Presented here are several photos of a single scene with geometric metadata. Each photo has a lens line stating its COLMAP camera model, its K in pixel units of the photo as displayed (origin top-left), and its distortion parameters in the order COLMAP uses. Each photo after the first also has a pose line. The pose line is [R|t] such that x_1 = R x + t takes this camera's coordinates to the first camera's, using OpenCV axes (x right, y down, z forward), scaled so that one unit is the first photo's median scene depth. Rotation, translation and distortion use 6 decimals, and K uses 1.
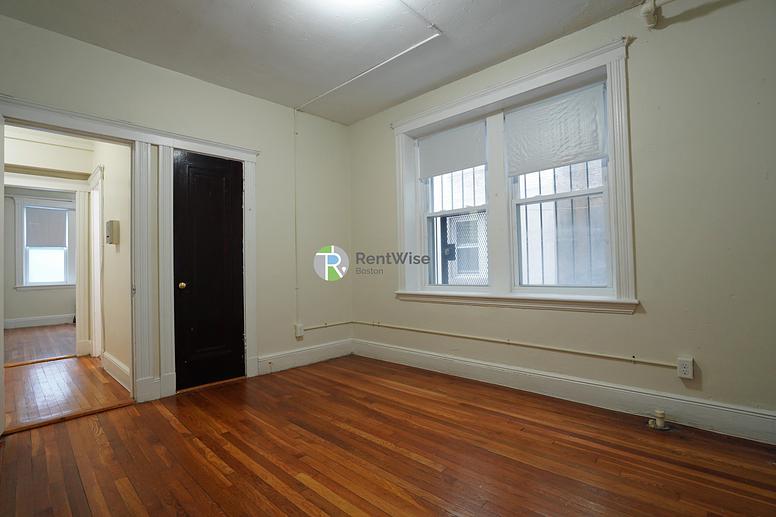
lens RADIAL K [[368.2, 0, 385.5], [0, 368.2, 258.8], [0, 0, 1]] dist [-0.043217, 0.015808]
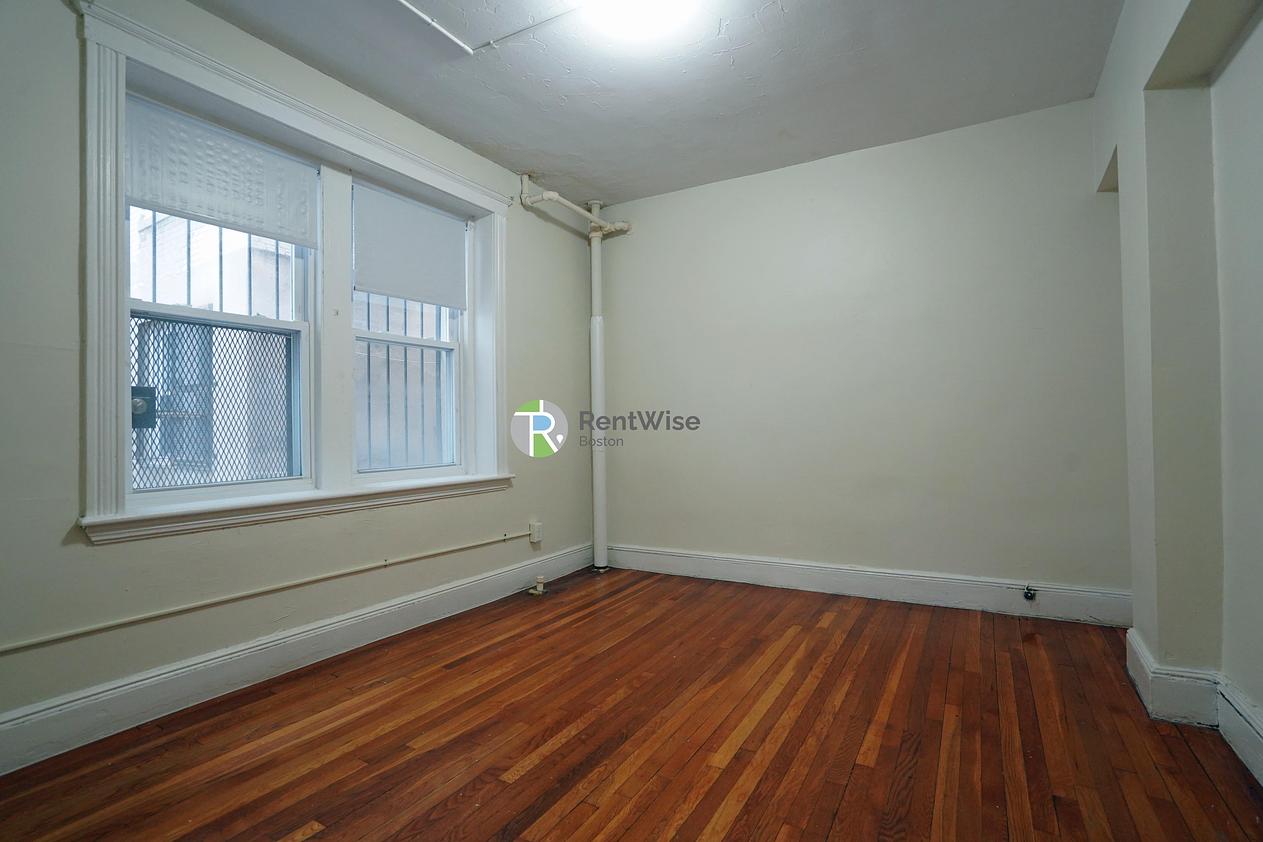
lens RADIAL K [[599.3, 0, 625.5], [0, 599.3, 420.3], [0, 0, 1]] dist [-0.043217, 0.015808]
pose [[-0.220444, 0.038054, 0.974657, -0.905265], [-0.004006, 0.999195, -0.039918, 0.032609], [-0.975391, -0.012704, -0.220115, 1.026938]]
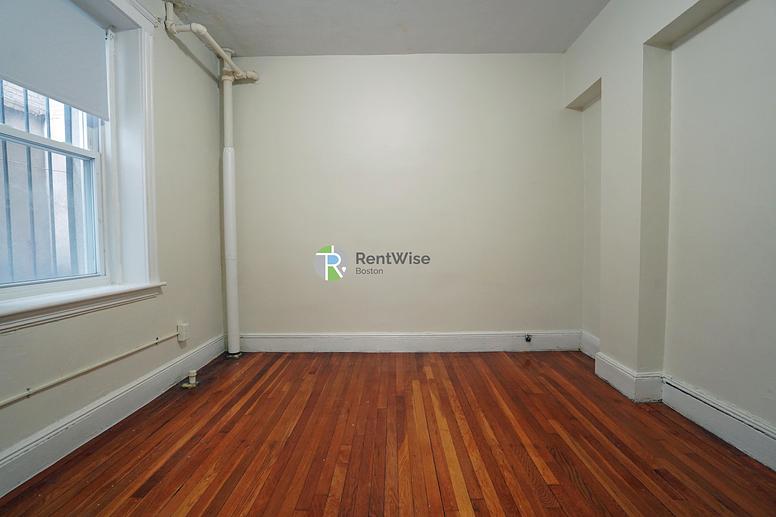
lens RADIAL K [[368.2, 0, 387.4], [0, 368.2, 257.8], [0, 0, 1]] dist [-0.043217, 0.015808]
pose [[-0.676567, -0.002981, 0.736375, -0.492300], [0.005960, 0.999937, 0.009525, 0.037561], [-0.736357, 0.010833, -0.676506, 1.194044]]
